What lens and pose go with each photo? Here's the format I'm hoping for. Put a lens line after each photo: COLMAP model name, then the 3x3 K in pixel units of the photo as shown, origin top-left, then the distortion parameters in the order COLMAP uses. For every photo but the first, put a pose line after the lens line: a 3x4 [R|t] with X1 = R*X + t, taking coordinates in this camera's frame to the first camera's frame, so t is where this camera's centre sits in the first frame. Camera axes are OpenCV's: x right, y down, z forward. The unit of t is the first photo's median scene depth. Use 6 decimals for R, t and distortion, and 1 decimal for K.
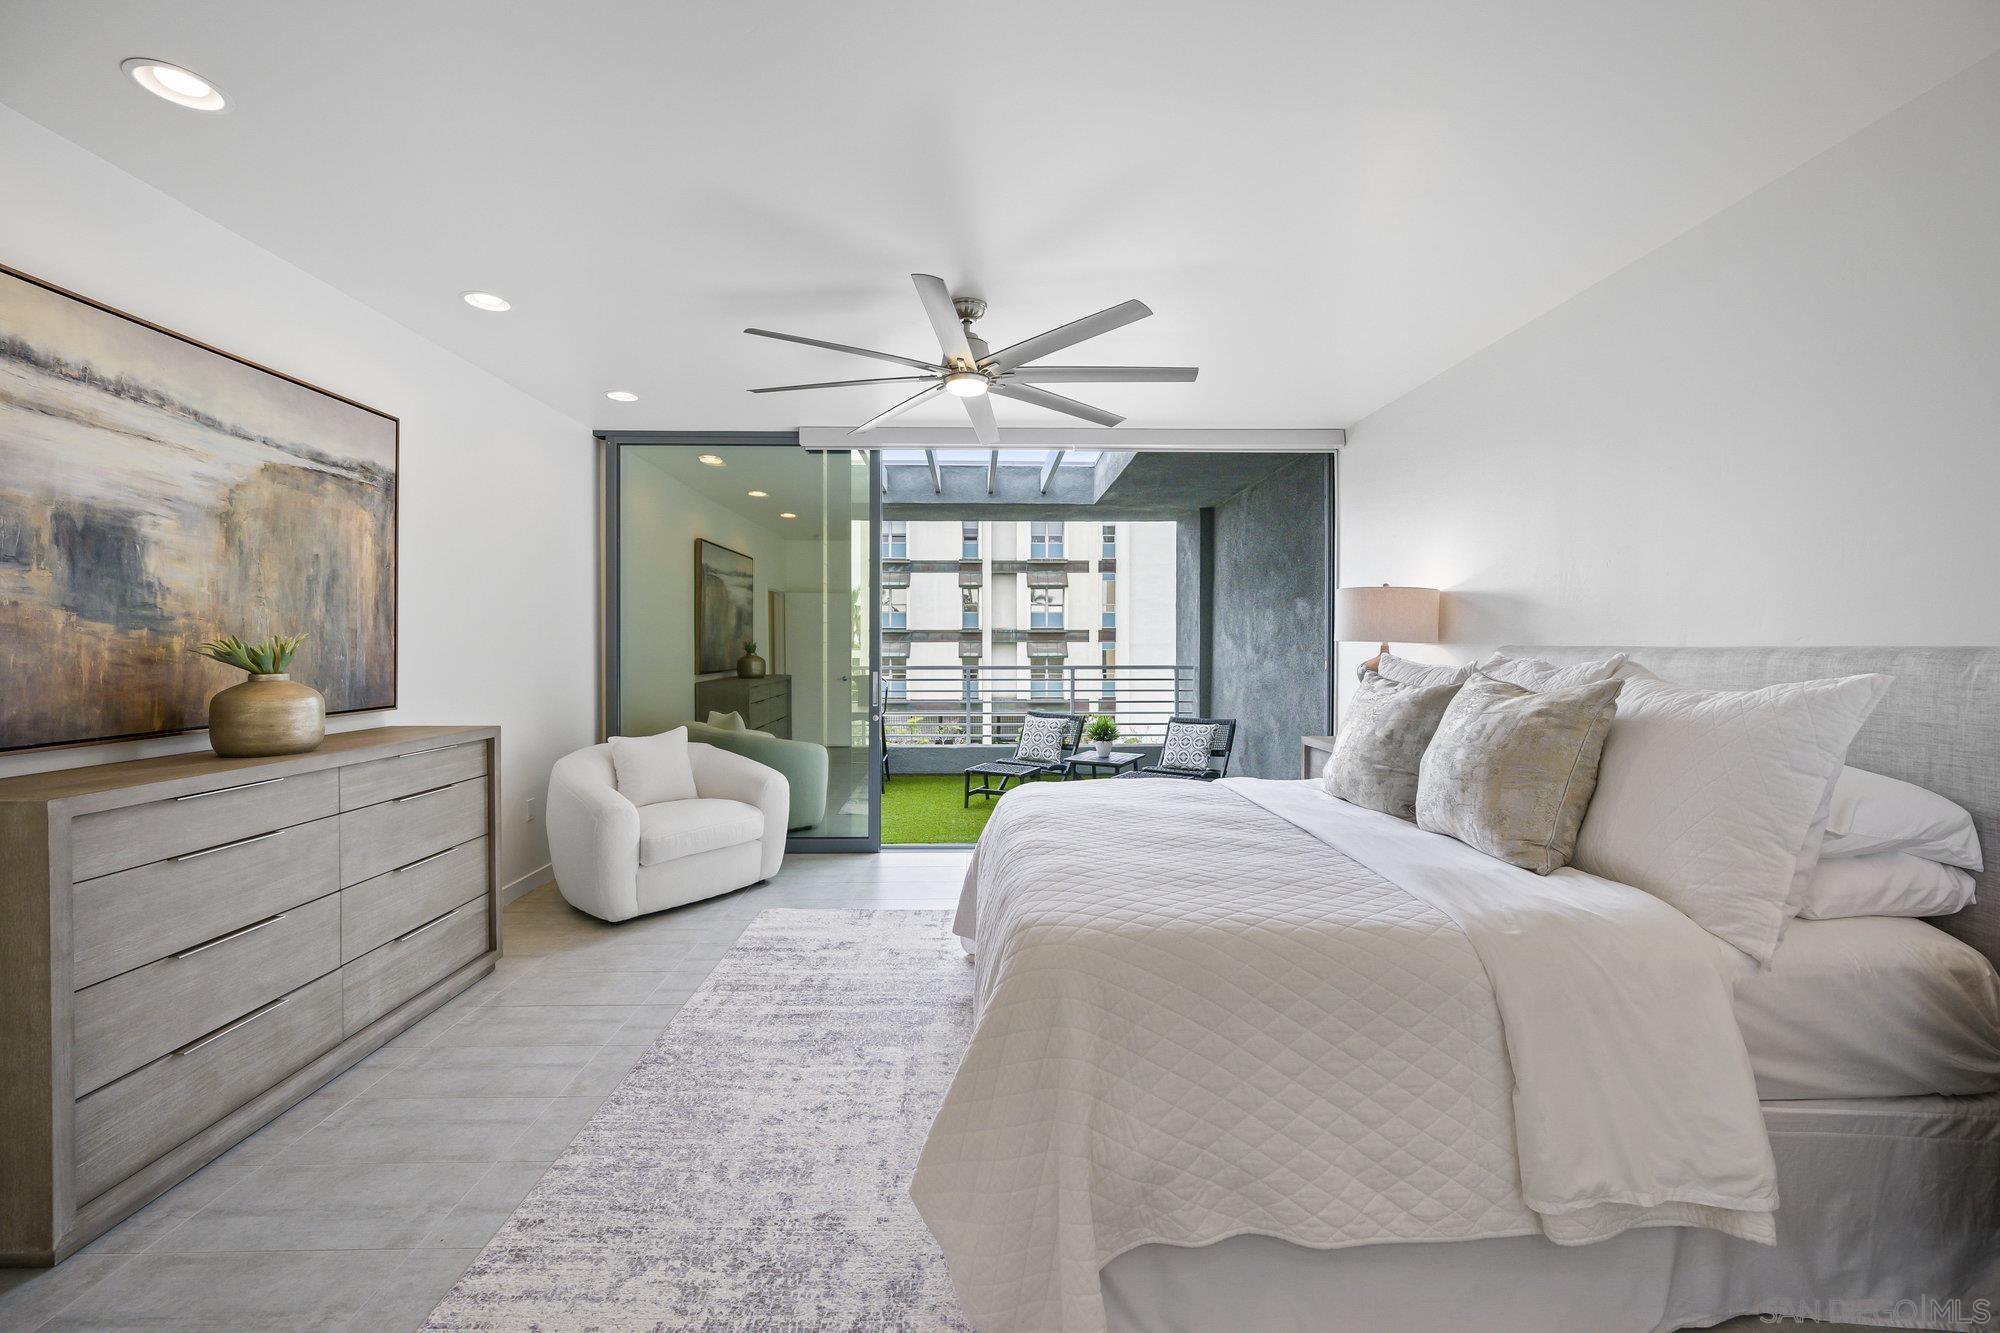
lens RADIAL K [[790.2, 0, 987.8], [0, 790.2, 653.1], [0, 0, 1]] dist [-0.002557, 0.000096]
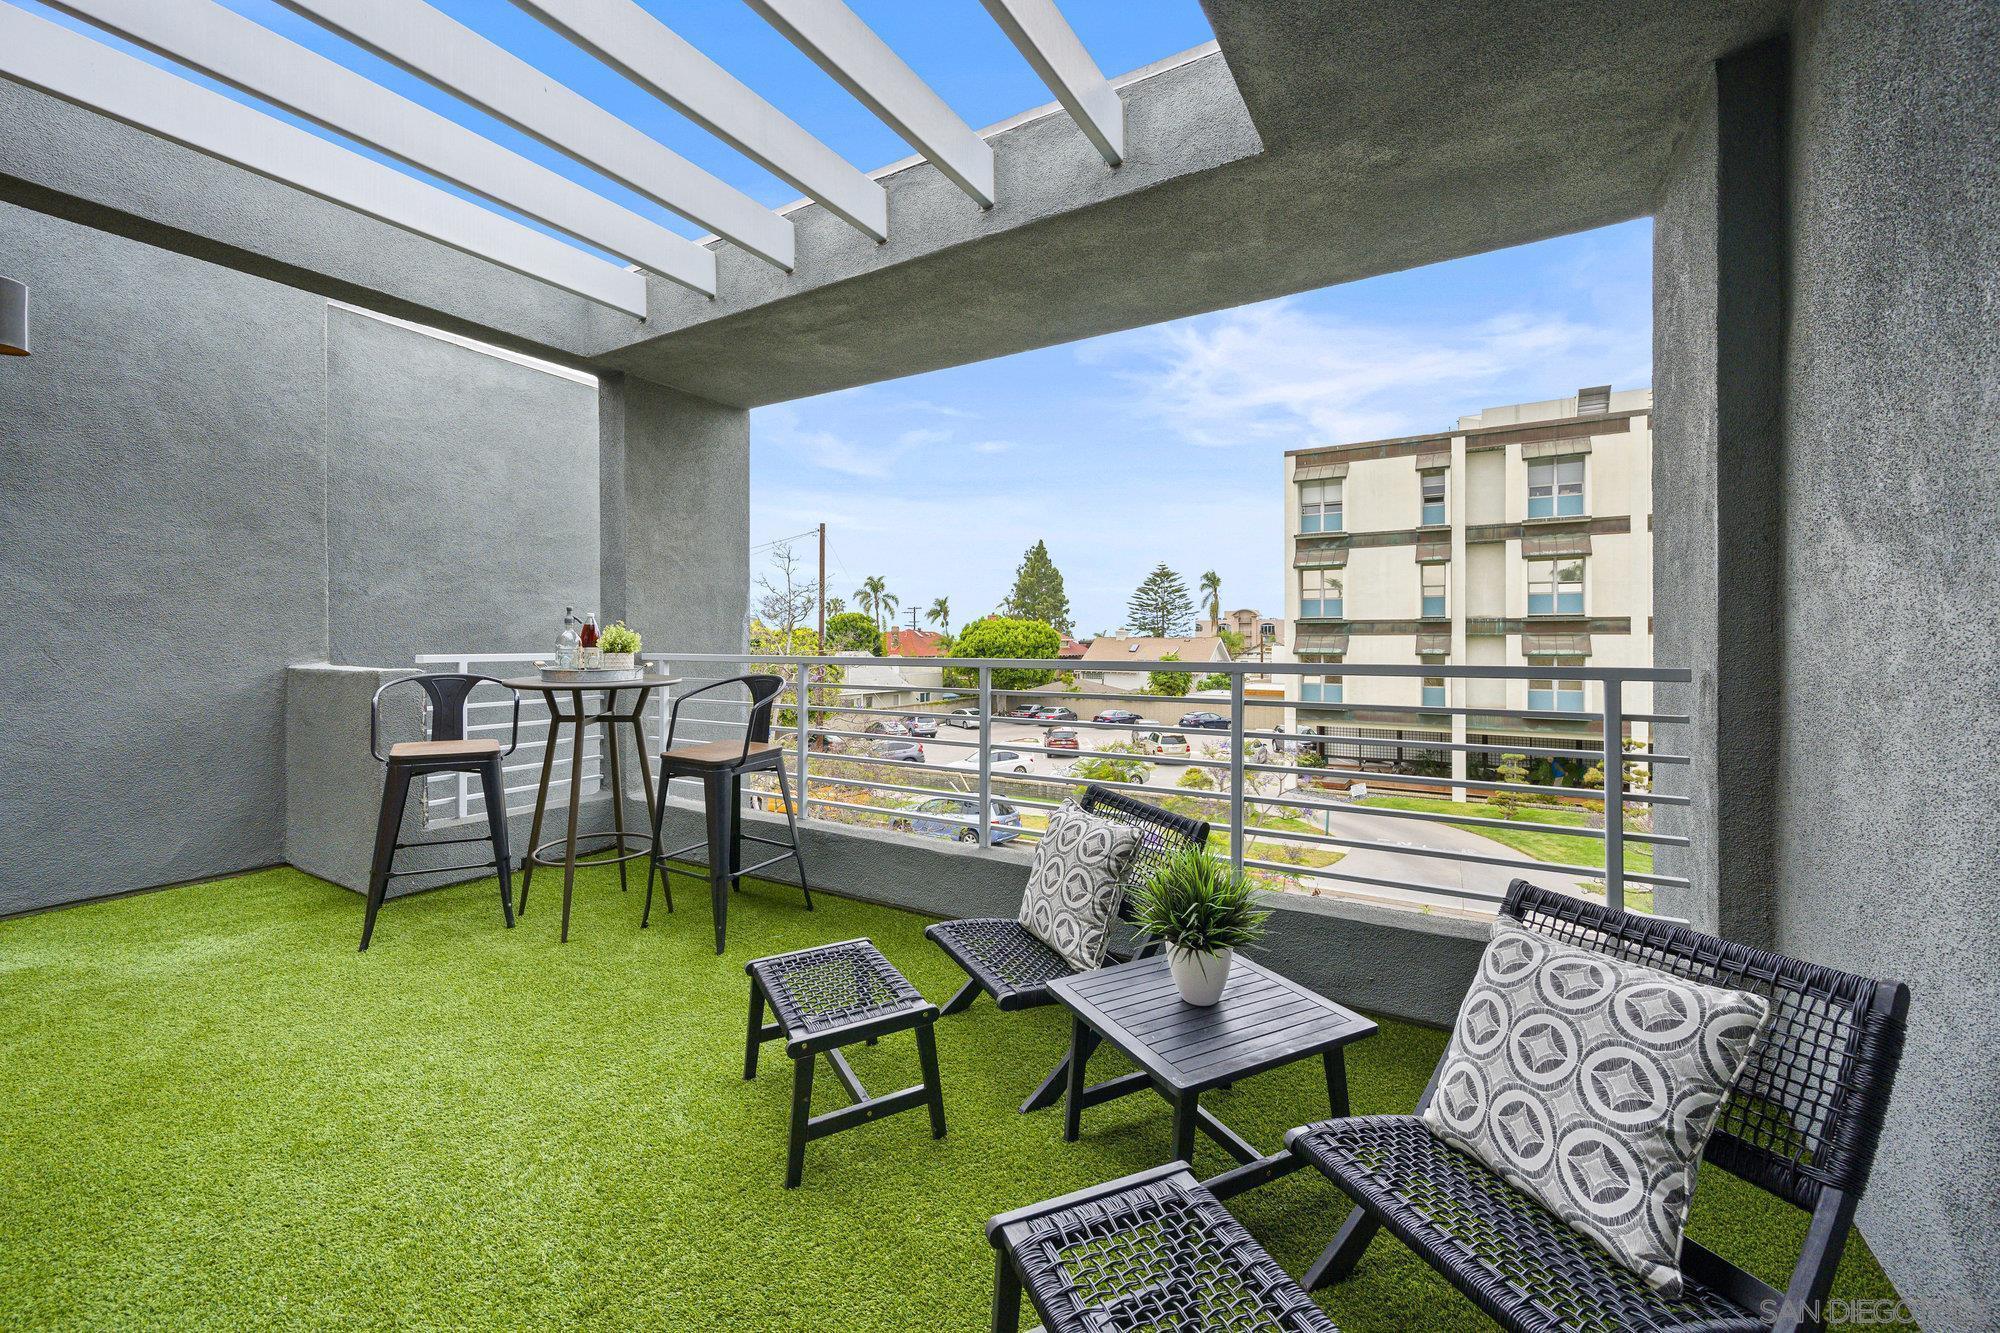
lens RADIAL K [[790.2, 0, 1013.5], [0, 790.2, 649.8], [0, 0, 1]] dist [-0.002557, 0.000096]
pose [[0.844411, 0.005239, -0.535671, 0.598835], [-0.005692, 0.999983, 0.000807, 0.029160], [0.535666, 0.002368, 0.844427, 1.865769]]
